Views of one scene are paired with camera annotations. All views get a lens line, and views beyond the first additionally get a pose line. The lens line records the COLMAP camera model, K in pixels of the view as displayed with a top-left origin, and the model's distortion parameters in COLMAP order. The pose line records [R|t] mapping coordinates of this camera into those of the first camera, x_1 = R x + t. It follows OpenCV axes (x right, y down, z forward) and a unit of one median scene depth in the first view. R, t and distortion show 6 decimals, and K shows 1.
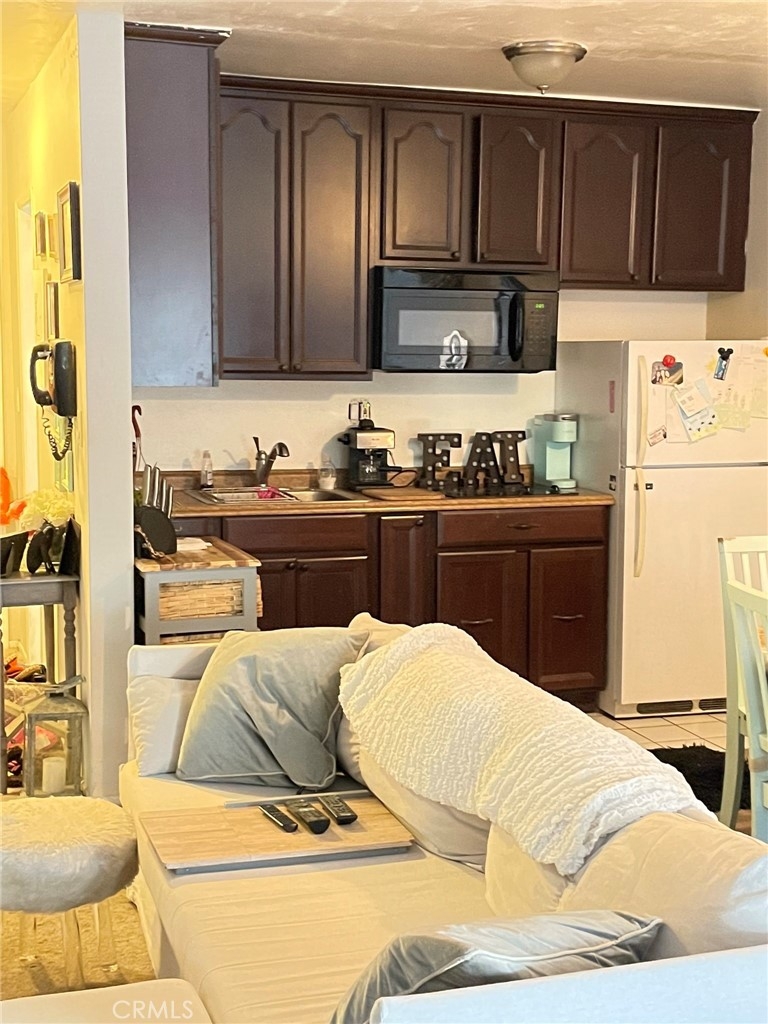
lens RADIAL K [[1468.9, 0, 382.1], [0, 1468.9, 514.9], [0, 0, 1]] dist [0.109001, 0.000000]
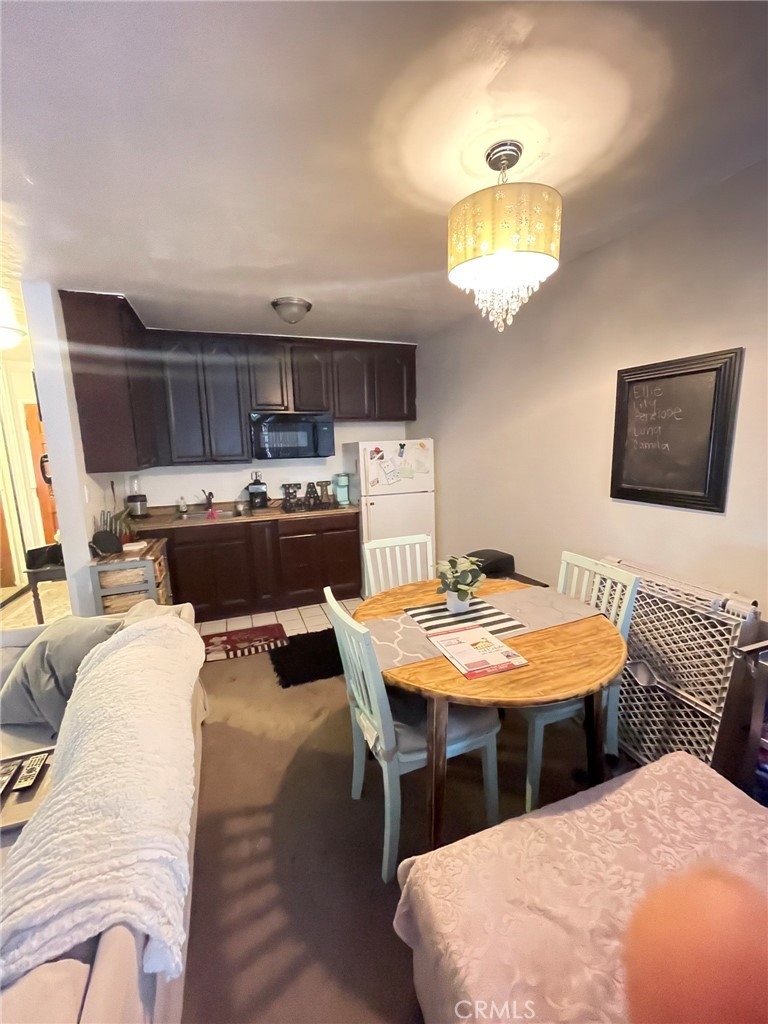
lens RADIAL K [[414.9, 0, 381.8], [0, 414.9, 509.8], [0, 0, 1]] dist [-0.004921, 0.000216]
pose [[0.998673, -0.043167, 0.028087, 0.171736], [0.042258, 0.998588, 0.032190, -0.029808], [-0.029437, -0.030960, 0.999087, 0.333487]]
